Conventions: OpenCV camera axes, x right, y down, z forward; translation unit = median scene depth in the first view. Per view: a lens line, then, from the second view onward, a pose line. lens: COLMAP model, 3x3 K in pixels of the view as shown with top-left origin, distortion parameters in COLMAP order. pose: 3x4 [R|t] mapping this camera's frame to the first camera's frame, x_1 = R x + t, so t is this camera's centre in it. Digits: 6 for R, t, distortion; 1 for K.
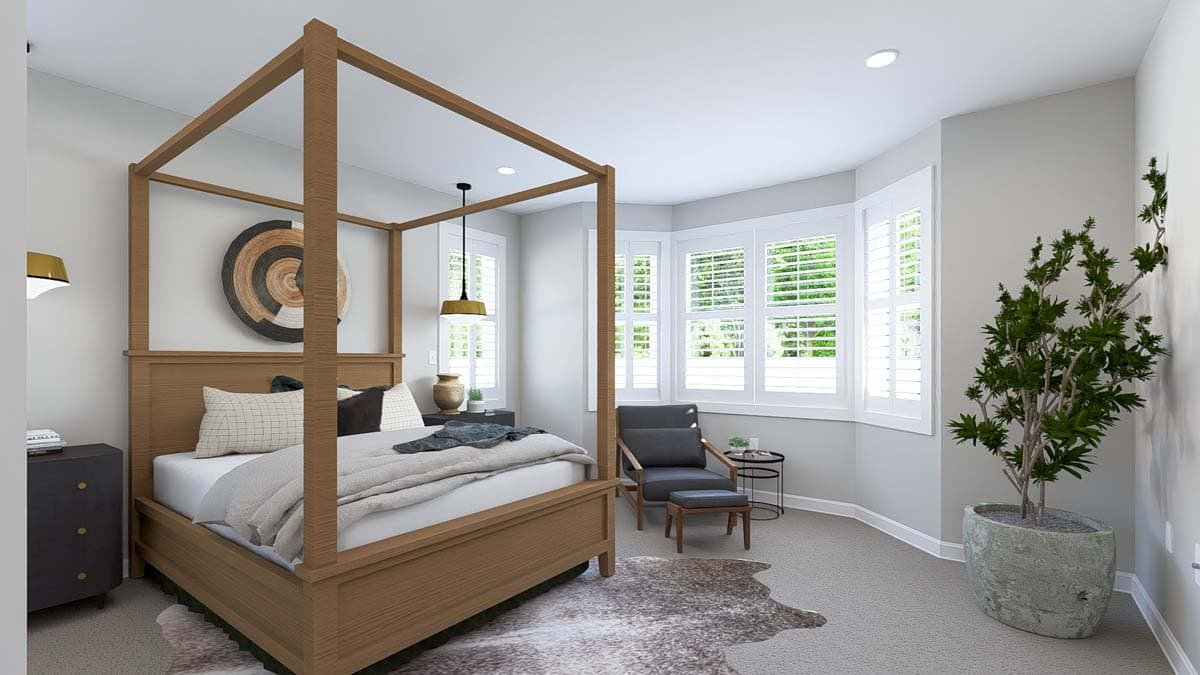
lens RADIAL K [[532.7, 0, 606.8], [0, 532.7, 362.2], [0, 0, 1]] dist [-0.000158, 0.000268]
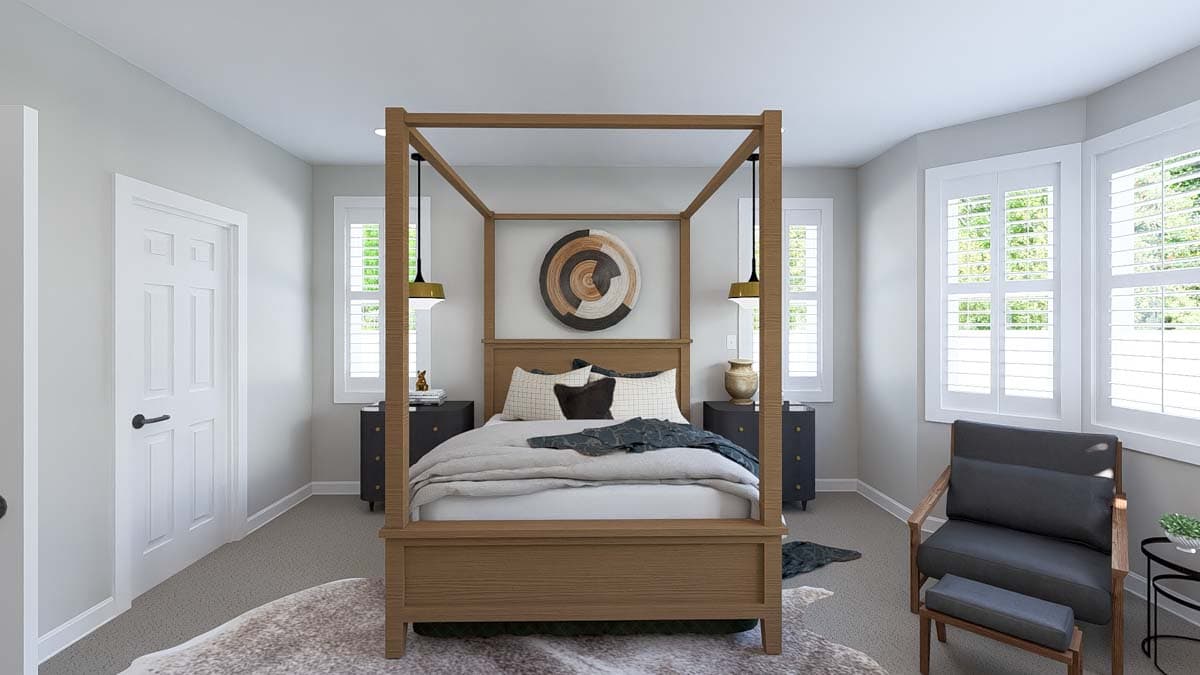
lens RADIAL K [[536.1, 0, 596.4], [0, 536.1, 325.8], [0, 0, 1]] dist [-0.001290, 0.000191]
pose [[0.611446, 0.004709, -0.791272, 0.384115], [-0.002810, 0.999989, 0.003780, -0.055215], [0.791281, -0.000088, 0.611453, 0.288696]]
